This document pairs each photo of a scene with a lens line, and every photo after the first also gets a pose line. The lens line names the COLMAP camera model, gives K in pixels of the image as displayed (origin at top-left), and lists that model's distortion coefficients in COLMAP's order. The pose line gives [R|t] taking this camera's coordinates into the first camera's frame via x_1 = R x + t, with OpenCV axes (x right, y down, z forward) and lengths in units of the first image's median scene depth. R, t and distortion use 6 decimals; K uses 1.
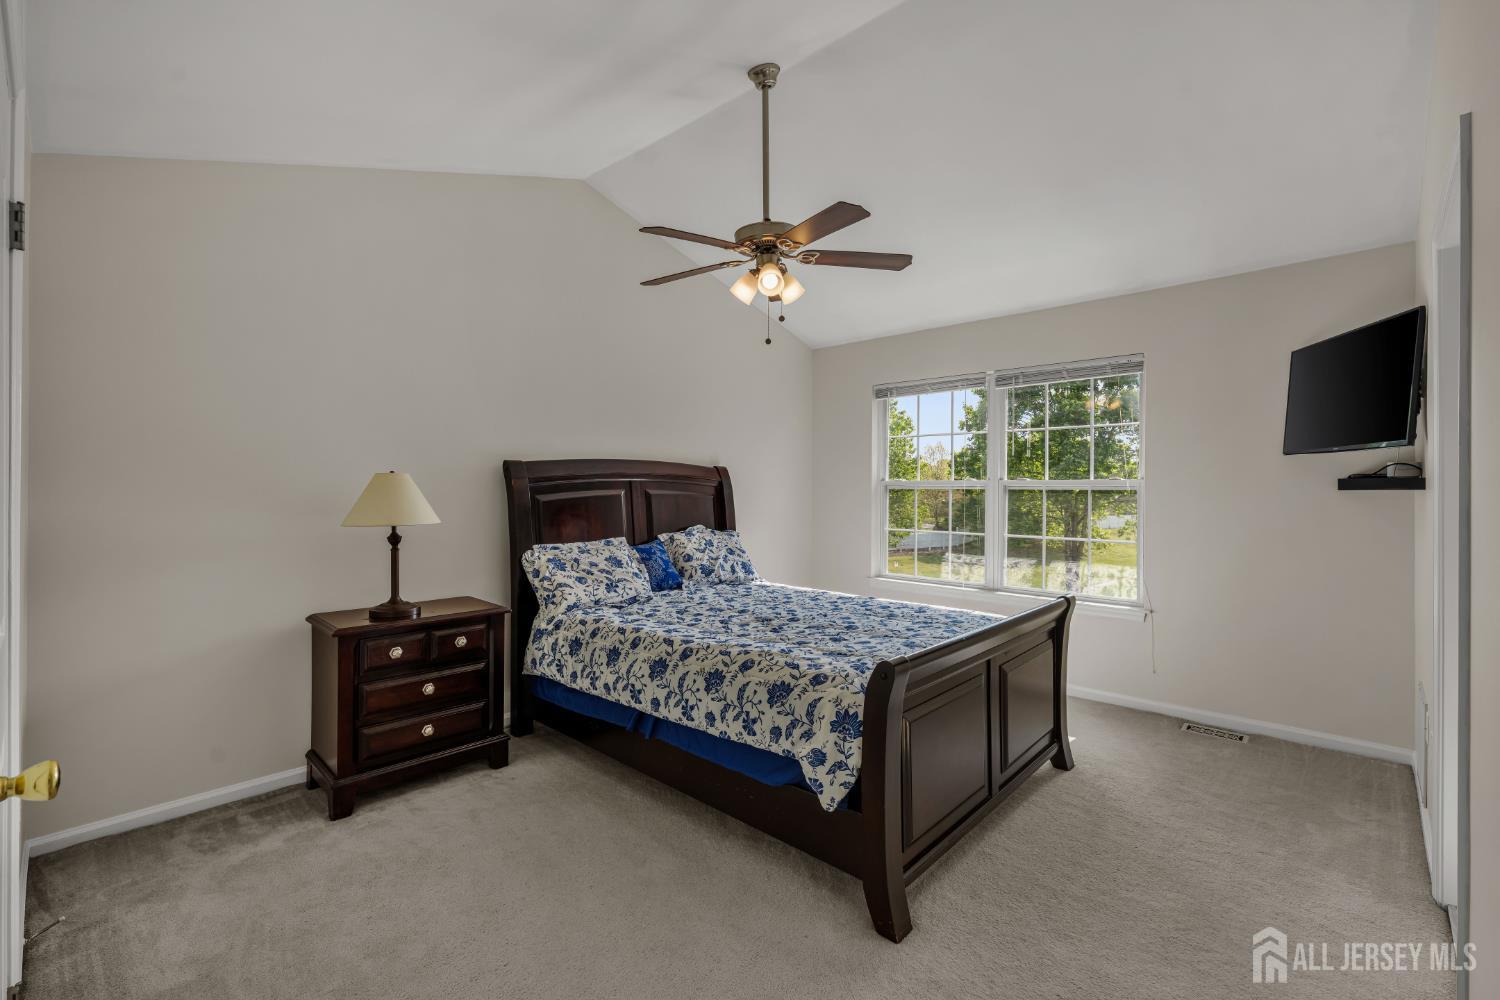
lens RADIAL K [[682.0, 0, 758.9], [0, 682.0, 486.8], [0, 0, 1]] dist [-0.004875, -0.001083]
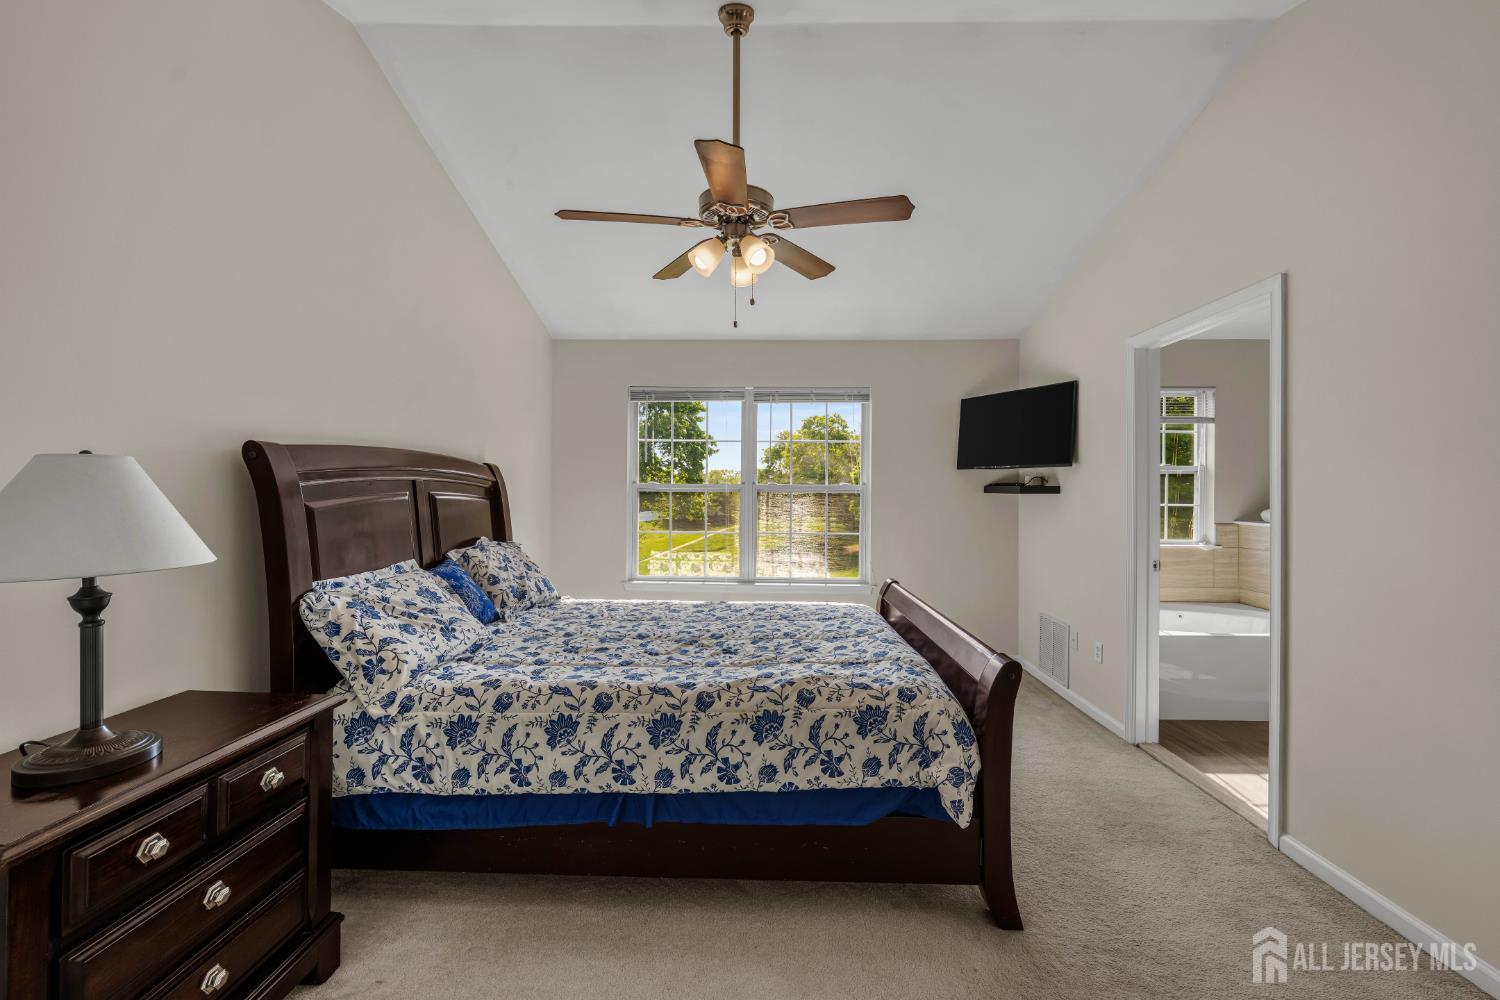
lens RADIAL K [[596.8, 0, 768.2], [0, 596.8, 491.2], [0, 0, 1]] dist [-0.004925, 0.000927]
pose [[0.734674, 0.002518, 0.678416, -0.412682], [-0.005102, 0.999985, 0.001813, 0.000122], [-0.678401, -0.004793, 0.734676, 0.351016]]
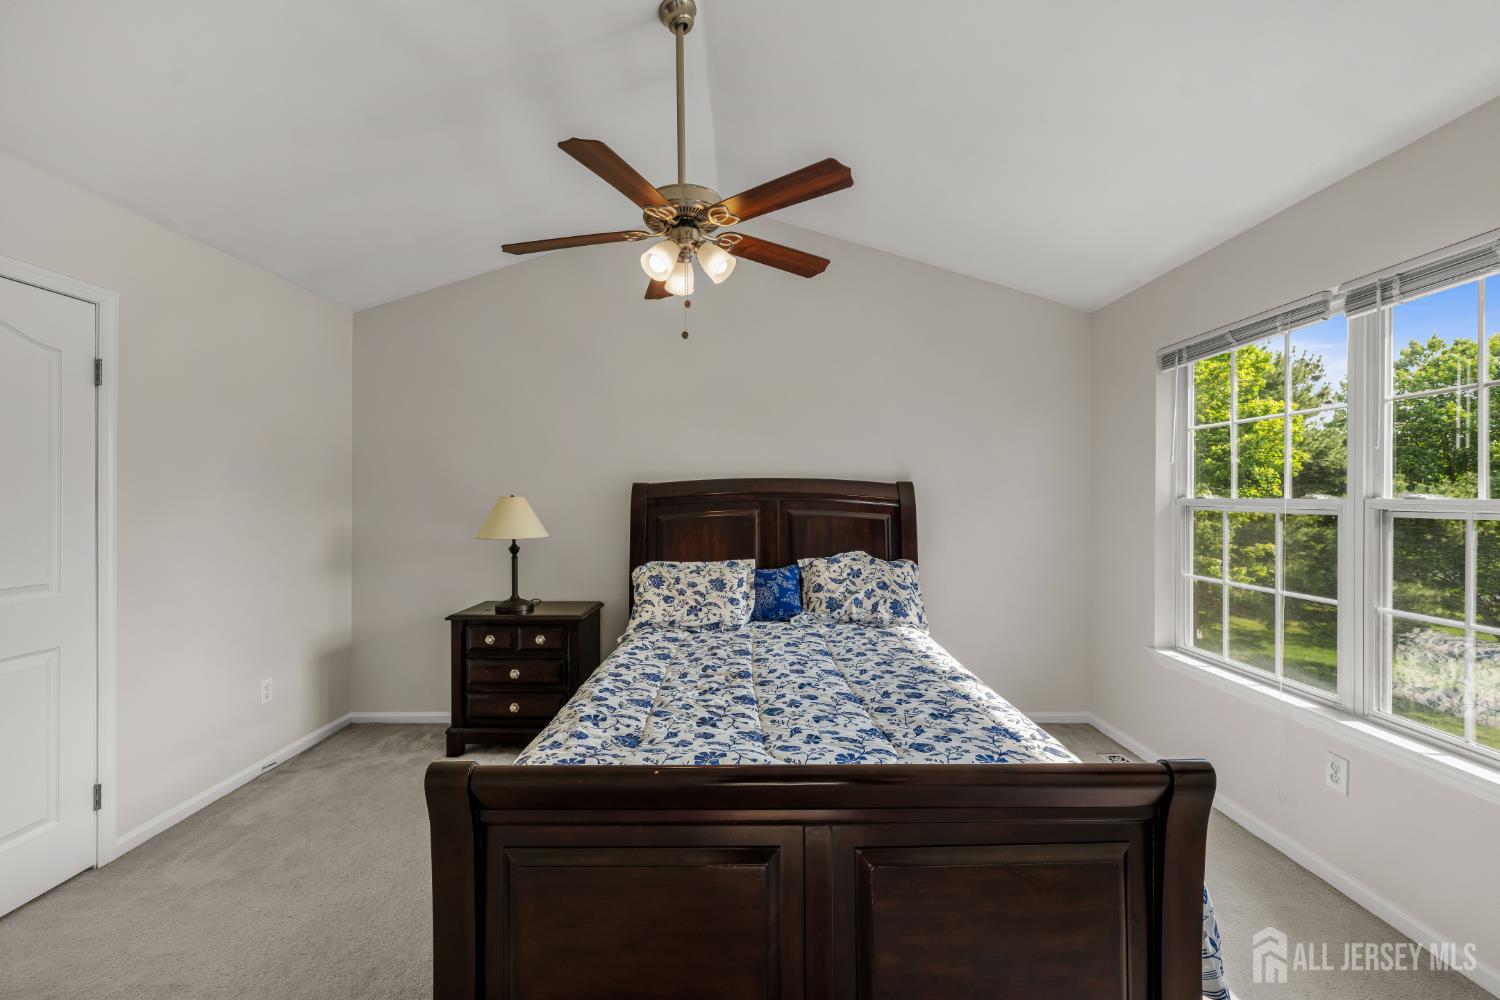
lens RADIAL K [[615.2, 0, 741.8], [0, 615.2, 495.3], [0, 0, 1]] dist [-0.009296, 0.001444]
pose [[0.663756, -0.002838, -0.747944, 0.522184], [0.003287, 0.999994, -0.000878, -0.018766], [0.747942, -0.001876, 0.663761, 0.489841]]
